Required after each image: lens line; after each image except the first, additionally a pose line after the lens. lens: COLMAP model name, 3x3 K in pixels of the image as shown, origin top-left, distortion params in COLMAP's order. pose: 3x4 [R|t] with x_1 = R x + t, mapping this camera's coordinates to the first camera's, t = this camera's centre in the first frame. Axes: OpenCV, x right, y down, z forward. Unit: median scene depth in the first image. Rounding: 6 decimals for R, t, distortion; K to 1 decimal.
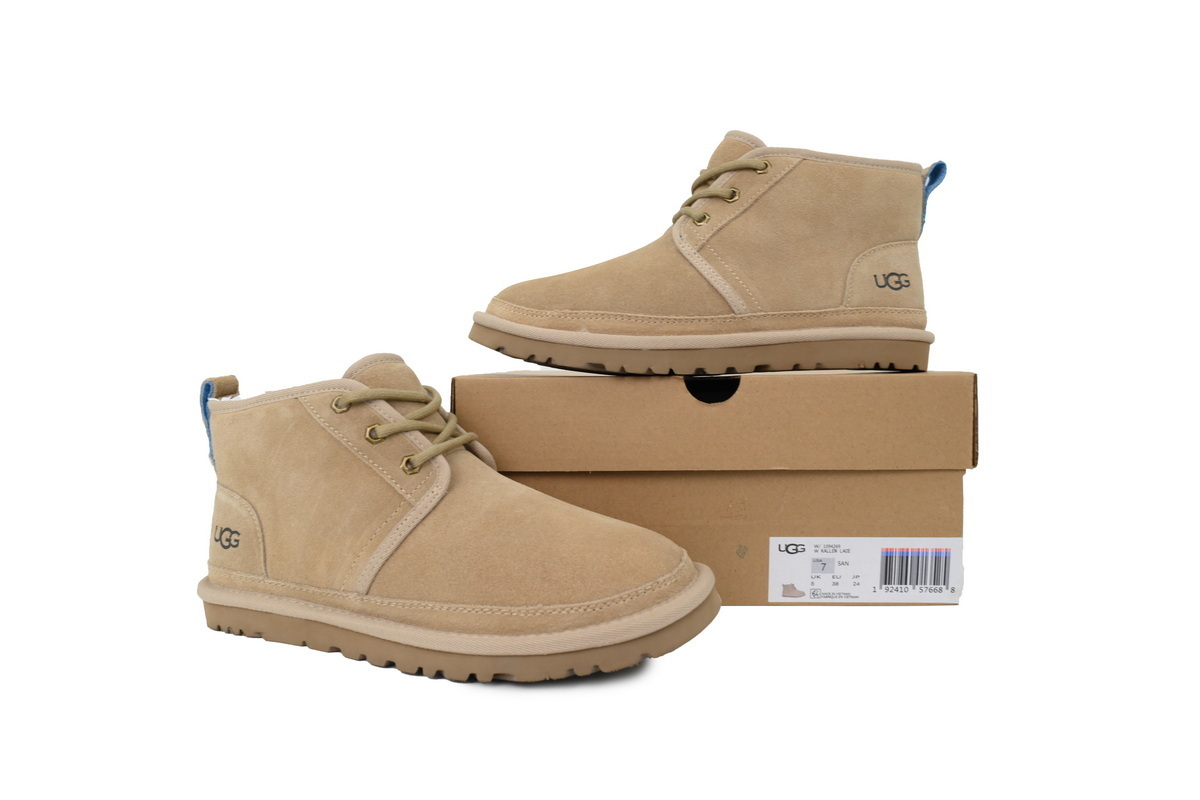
lens RADIAL K [[787.3, 0, 606.1], [0, 787.3, 407.7], [0, 0, 1]] dist [-0.002592, -0.003273]
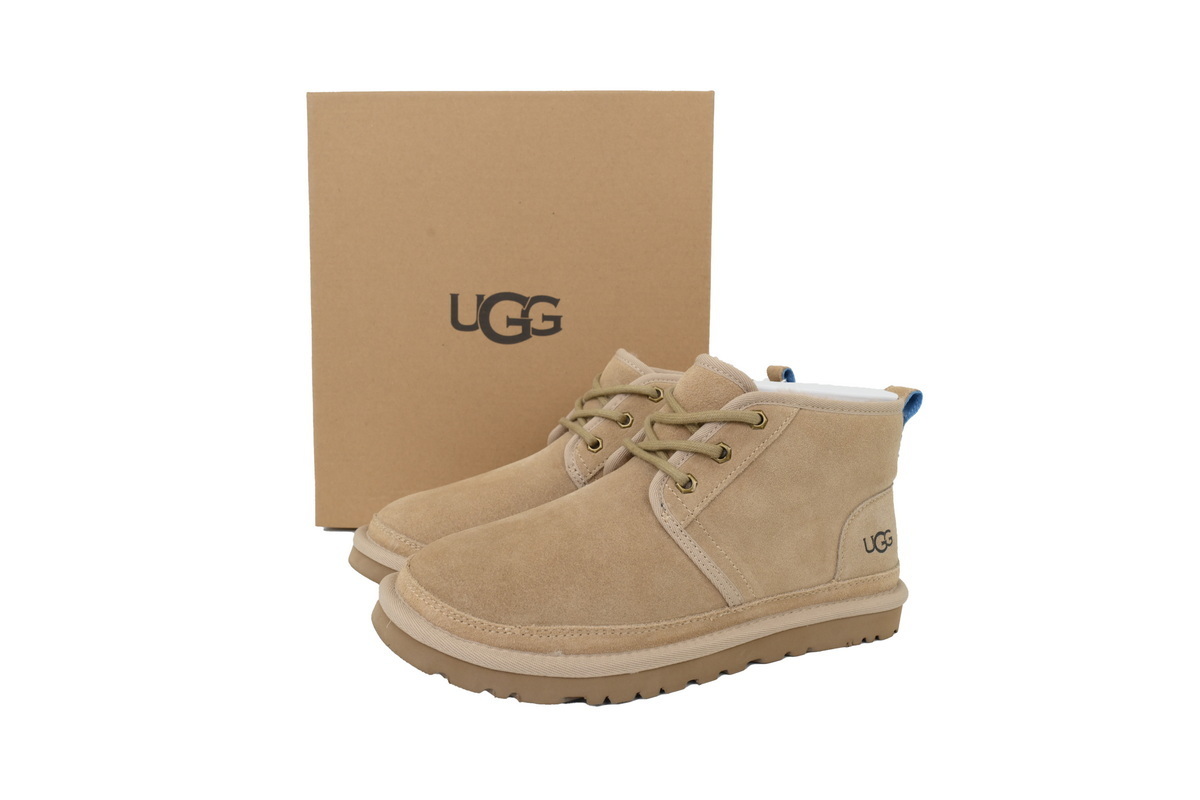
lens RADIAL K [[787.3, 0, 595.3], [0, 787.3, 404.1], [0, 0, 1]] dist [-0.002592, -0.003273]
pose [[0.948783, -0.010987, 0.315736, -0.224750], [-0.020080, 0.995277, 0.094973, -0.400656], [-0.315289, -0.096449, 0.944082, 0.277764]]
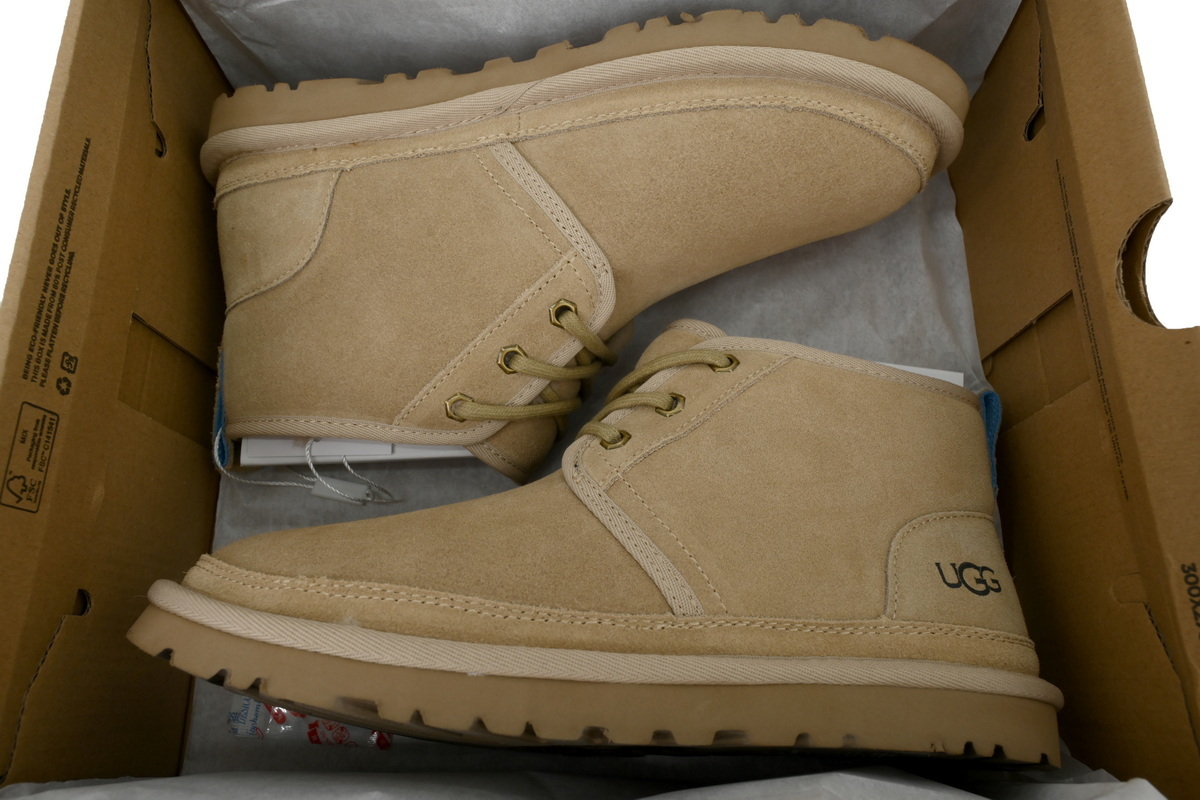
lens RADIAL K [[787.3, 0, 596.3], [0, 787.3, 401.2], [0, 0, 1]] dist [-0.002592, -0.003273]
pose [[0.995430, 0.086652, 0.040122, 0.083783], [-0.059716, 0.892761, -0.446555, -0.016234], [-0.074514, 0.442119, 0.893856, 0.501424]]
